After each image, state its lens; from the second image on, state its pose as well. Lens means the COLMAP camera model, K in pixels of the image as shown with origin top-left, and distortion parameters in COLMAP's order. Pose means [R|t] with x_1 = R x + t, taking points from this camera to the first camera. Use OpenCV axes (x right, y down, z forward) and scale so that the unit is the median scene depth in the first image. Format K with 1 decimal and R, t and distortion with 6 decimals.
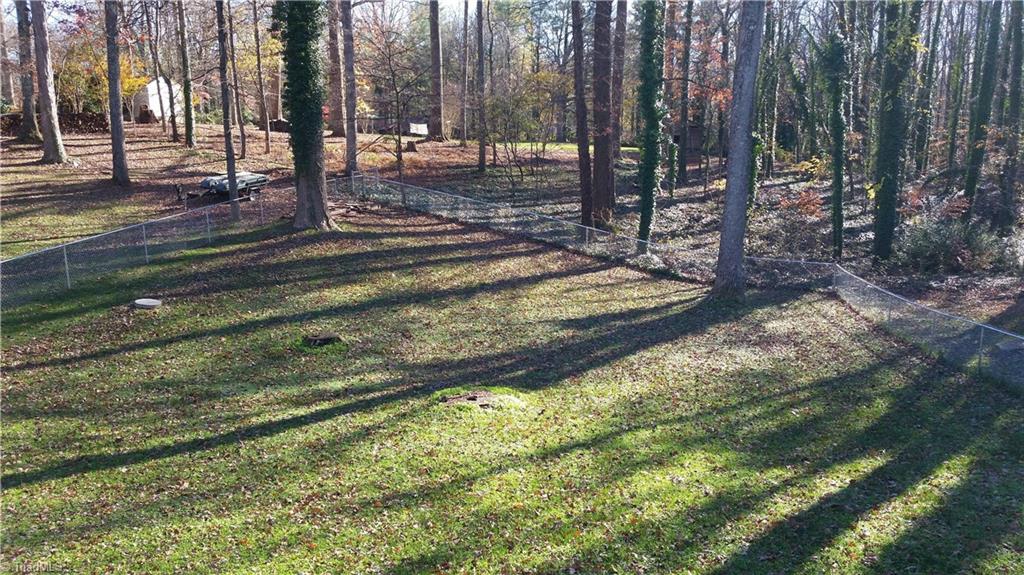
lens RADIAL K [[821.1, 0, 509.0], [0, 821.1, 281.6], [0, 0, 1]] dist [0.155012, -0.347192]
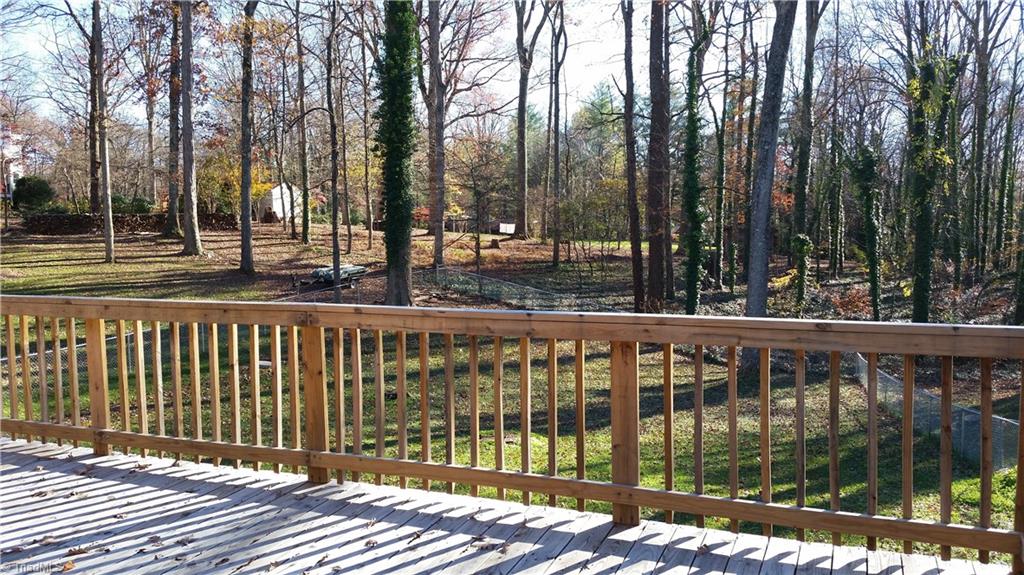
lens RADIAL K [[821.1, 0, 509.0], [0, 821.1, 281.6], [0, 0, 1]] dist [0.155012, -0.347192]
pose [[0.992567, 0.014762, -0.120801, 0.046388], [-0.028855, 0.992857, -0.115766, 0.019500], [0.118229, 0.118392, 0.985903, -0.113778]]
